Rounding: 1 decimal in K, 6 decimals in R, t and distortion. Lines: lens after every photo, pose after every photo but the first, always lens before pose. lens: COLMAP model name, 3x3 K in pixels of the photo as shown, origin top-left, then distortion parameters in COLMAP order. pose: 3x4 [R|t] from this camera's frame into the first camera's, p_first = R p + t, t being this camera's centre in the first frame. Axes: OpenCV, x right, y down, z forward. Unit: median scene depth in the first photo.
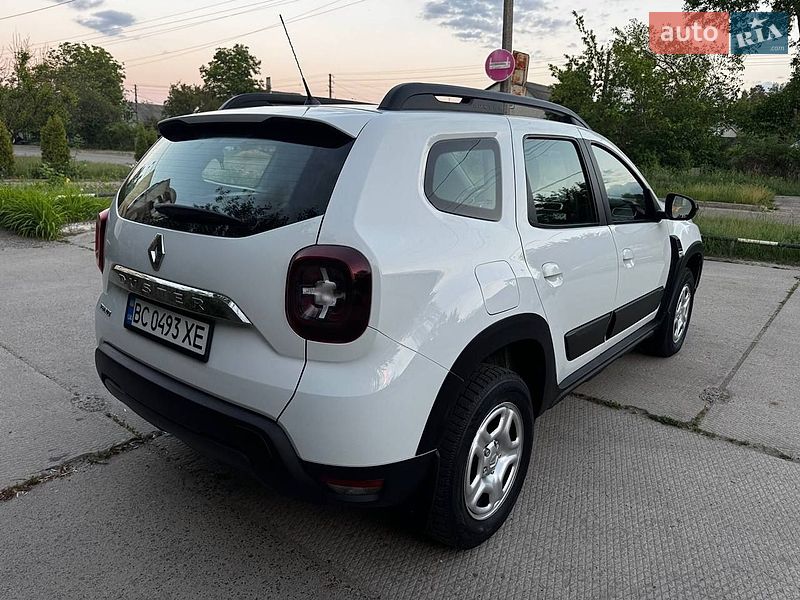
lens RADIAL K [[583.7, 0, 404.9], [0, 583.7, 291.7], [0, 0, 1]] dist [0.002516, -0.006631]
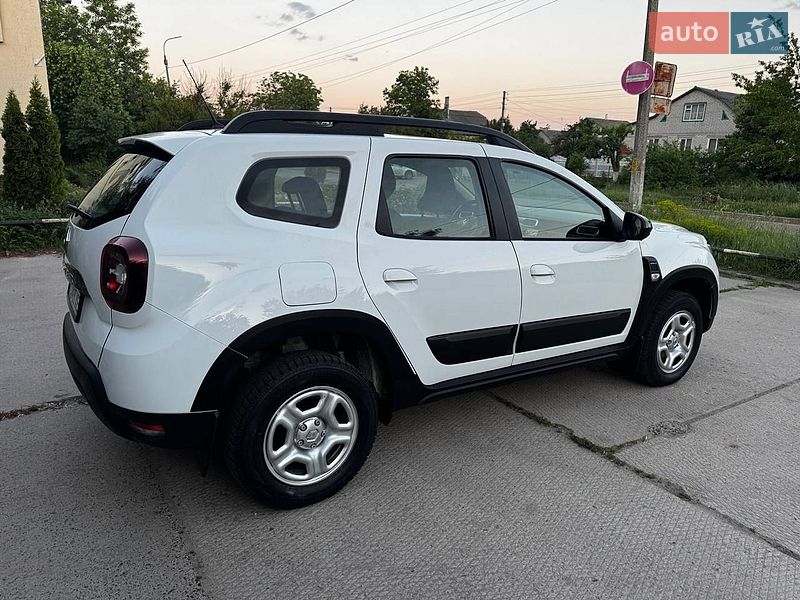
lens RADIAL K [[575.6, 0, 398.2], [0, 575.6, 295.1], [0, 0, 1]] dist [0.048791, -0.063593]
pose [[0.950055, 0.072208, -0.303613, 0.394047], [-0.077961, 0.996933, -0.006851, 0.004269], [0.302187, 0.030179, 0.952771, -0.025140]]
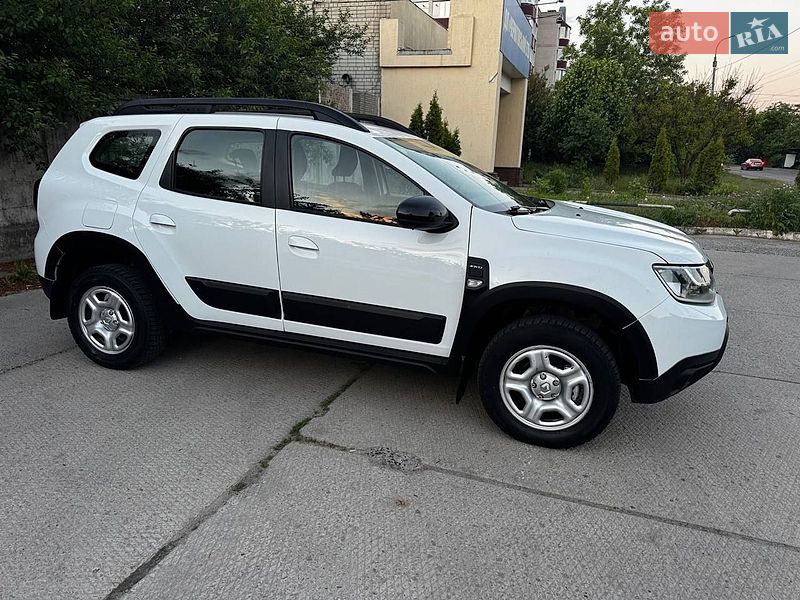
lens RADIAL K [[567.7, 0, 402.6], [0, 567.7, 303.3], [0, 0, 1]] dist [0.029640, -0.036605]
pose [[0.336918, 0.233904, -0.912017, 1.194001], [-0.250838, 0.955941, 0.152504, -0.138386], [0.907506, 0.177387, 0.380746, 0.701879]]
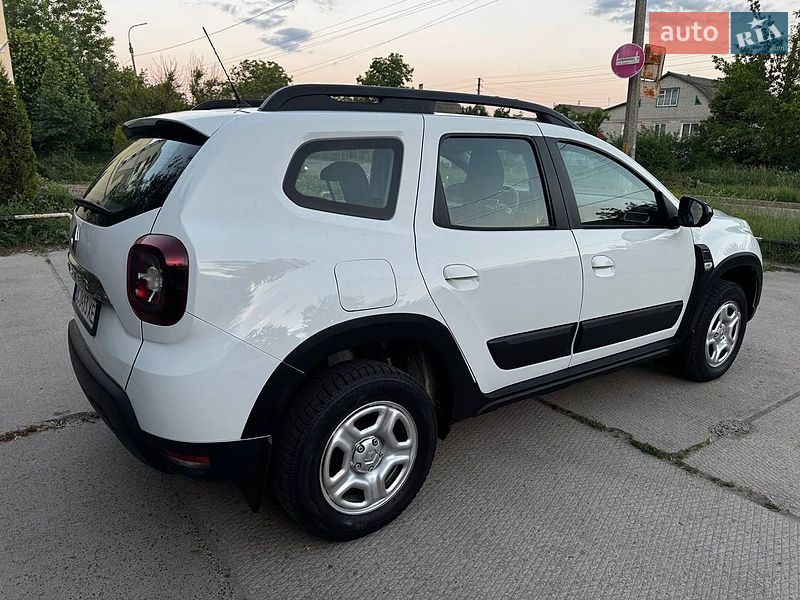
lens RADIAL K [[578.4, 0, 396.8], [0, 578.4, 297.3], [0, 0, 1]] dist [0.031617, -0.037777]
pose [[0.963034, 0.056256, -0.263441, 0.274202], [-0.055364, 0.998408, 0.010814, -0.000536], [0.263630, 0.004171, 0.964615, 0.028760]]
